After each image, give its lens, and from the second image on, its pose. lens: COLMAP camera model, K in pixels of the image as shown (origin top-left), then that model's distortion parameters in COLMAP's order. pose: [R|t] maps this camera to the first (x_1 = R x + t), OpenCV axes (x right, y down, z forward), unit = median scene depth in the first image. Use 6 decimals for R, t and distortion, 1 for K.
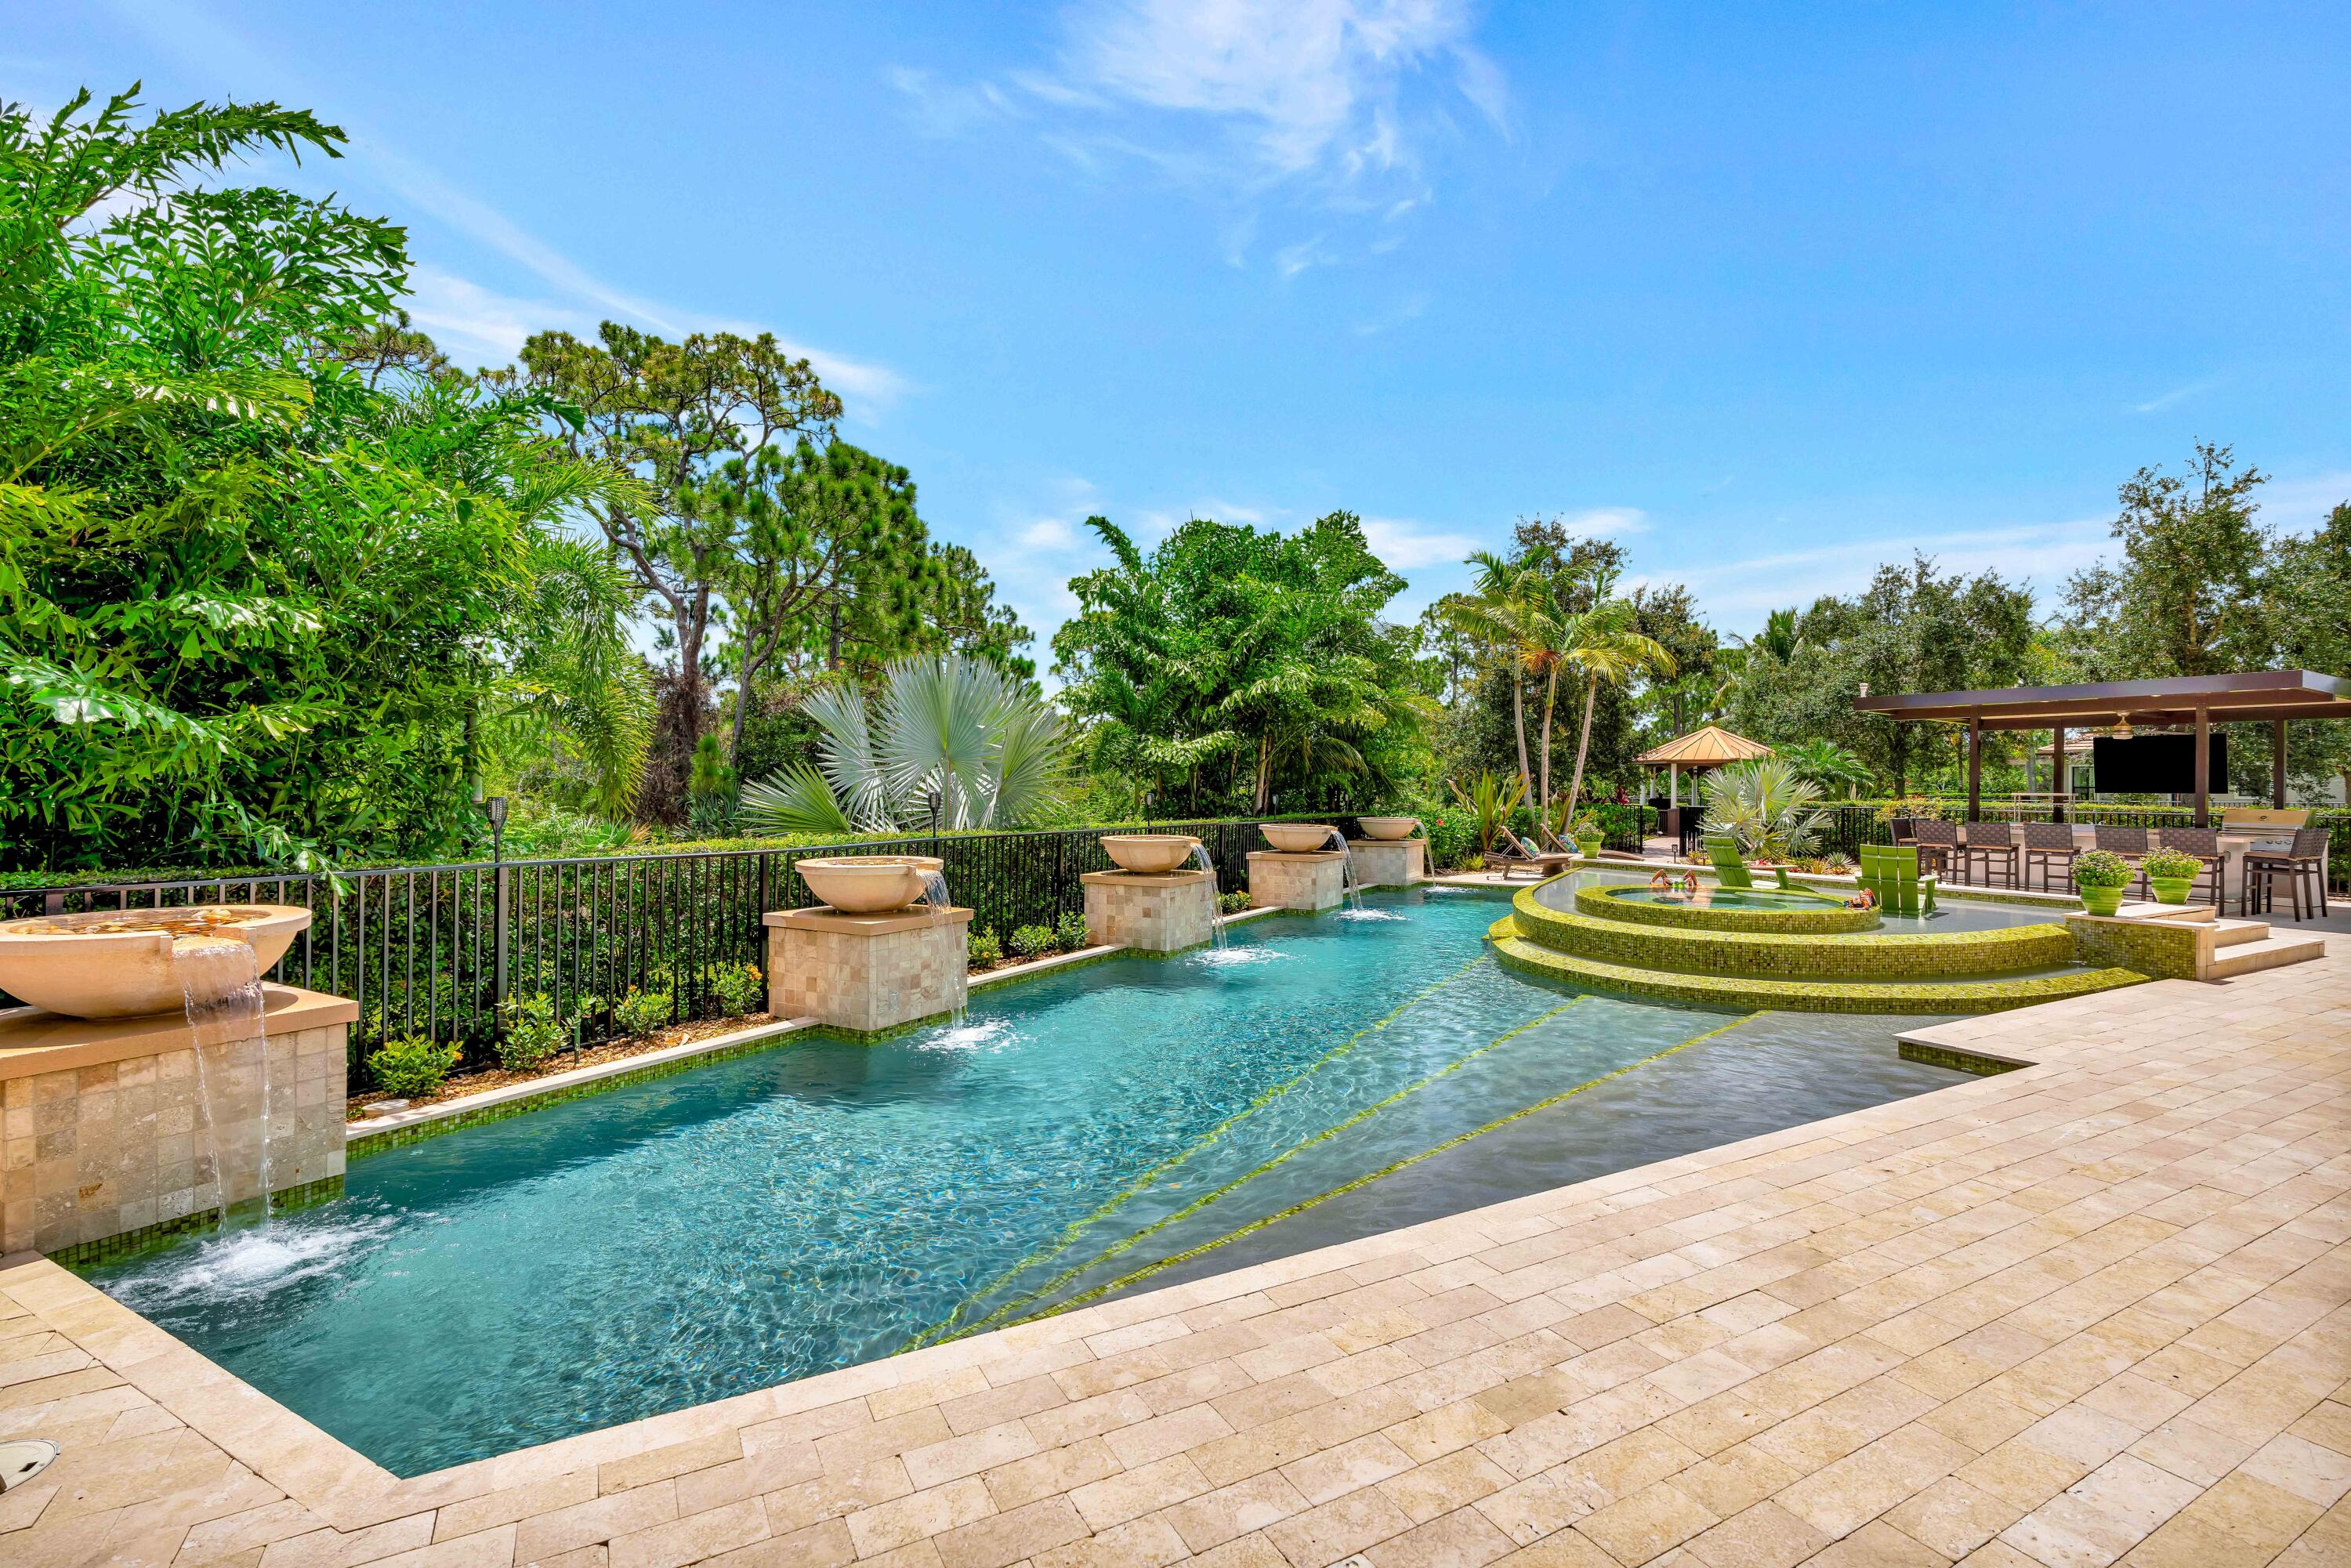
lens RADIAL K [[1050.9, 0, 1180.0], [0, 1050.9, 748.6], [0, 0, 1]] dist [-0.001565, -0.000357]
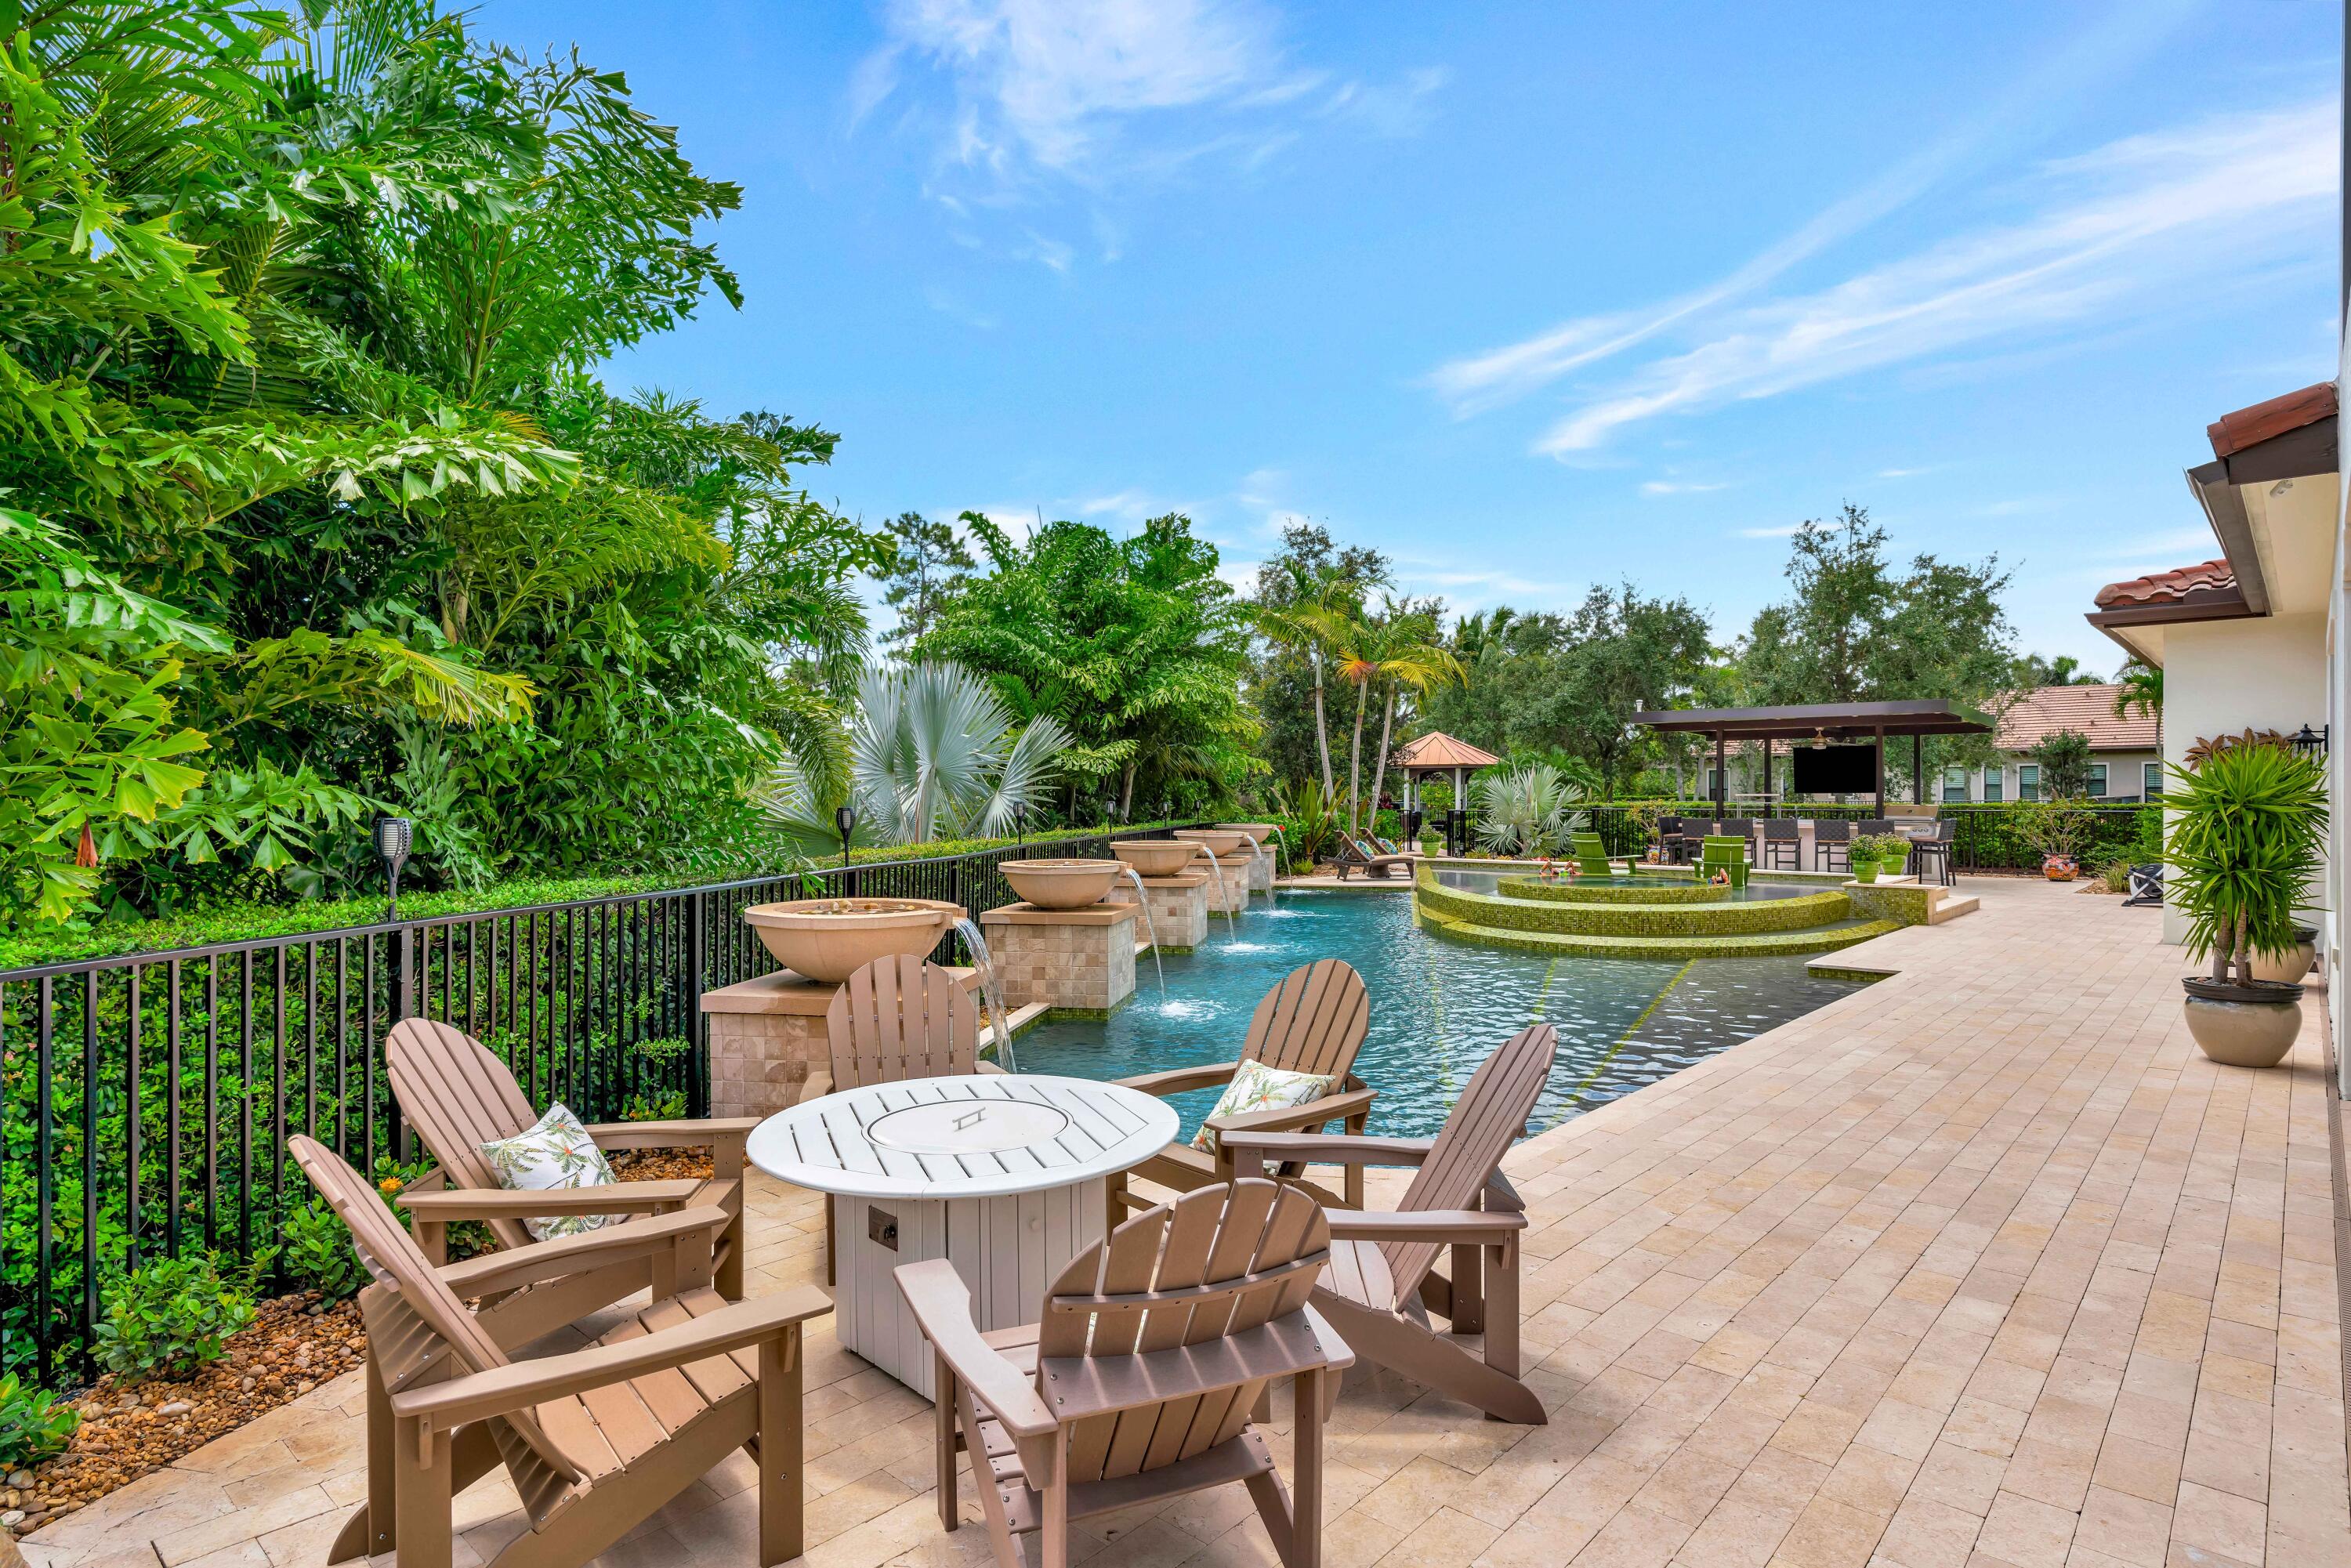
lens RADIAL K [[1264.1, 0, 1168.4], [0, 1264.1, 736.4], [0, 0, 1]] dist [0.001861, 0.000470]
pose [[0.943883, 0.005862, 0.330229, -0.314272], [-0.002805, 0.999949, -0.009733, -0.007269], [-0.330269, 0.008261, 0.943851, -0.150929]]
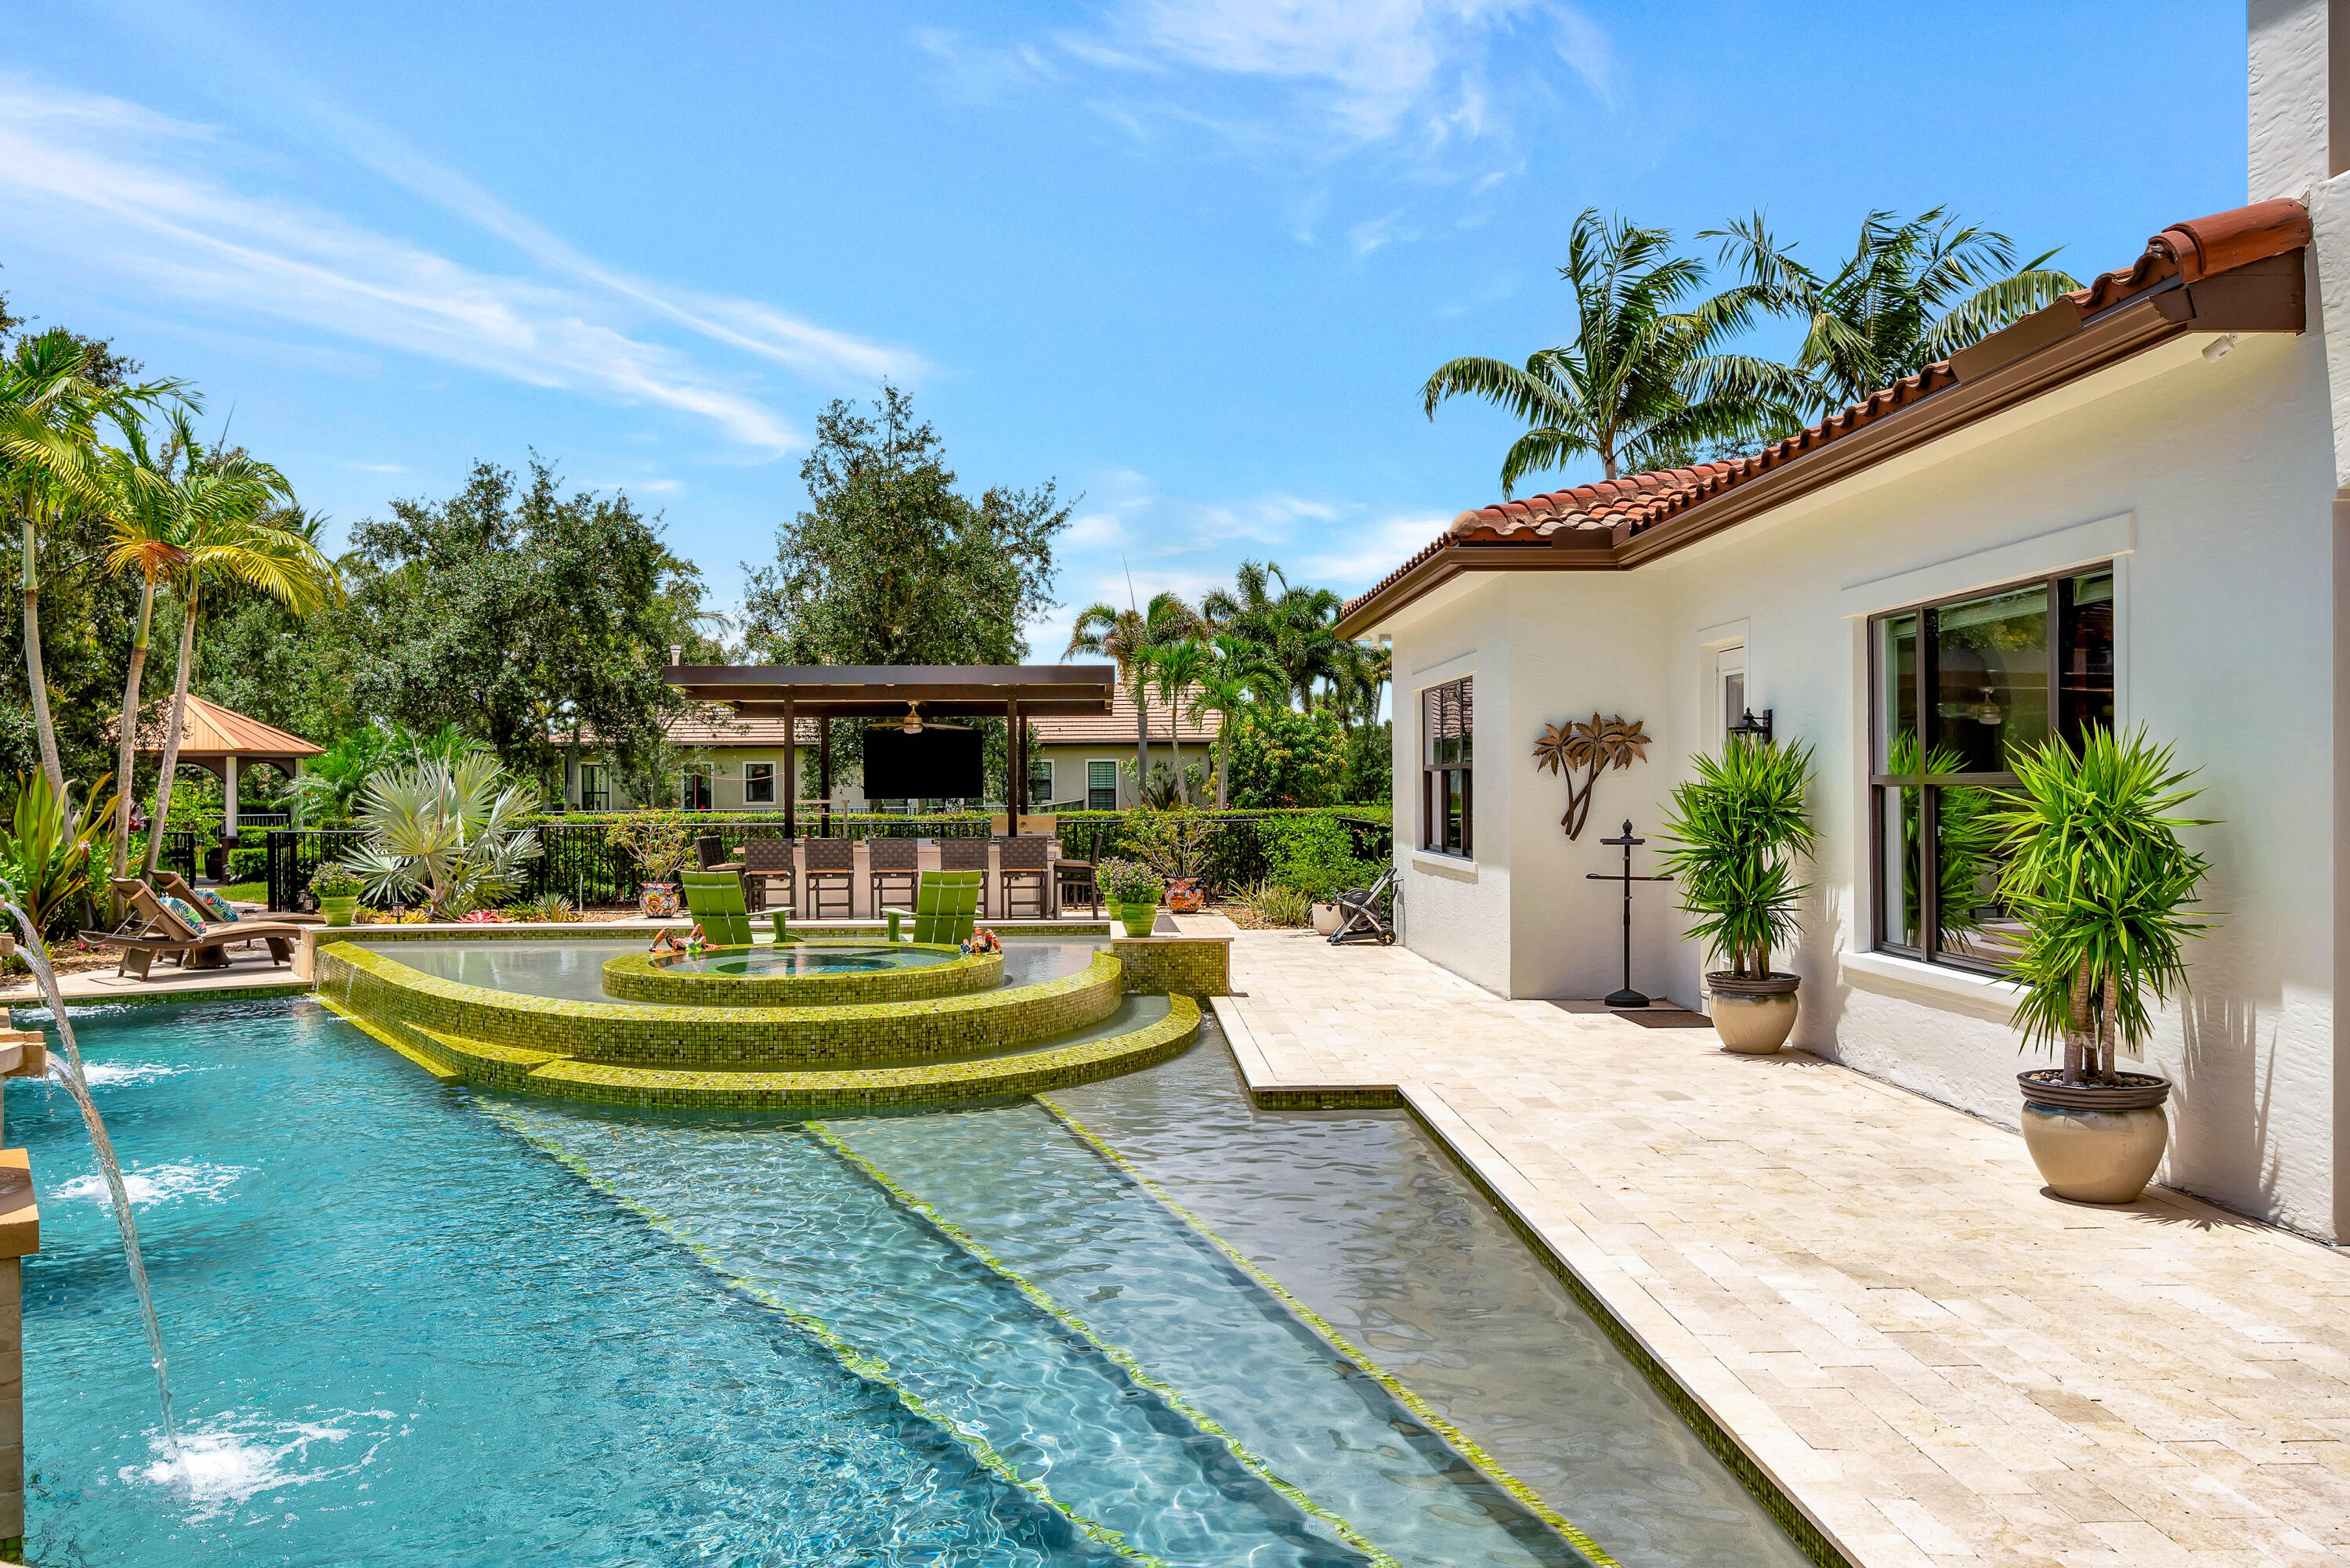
lens RADIAL K [[1816.2, 0, 1132.9], [0, 1816.2, 779.3], [0, 0, 1]] dist [0.003131, -0.001352]
pose [[0.457683, -0.003505, 0.889109, -0.298353], [-0.020958, 0.999672, 0.014730, 0.002209], [-0.888869, -0.025376, 0.457459, 0.185989]]
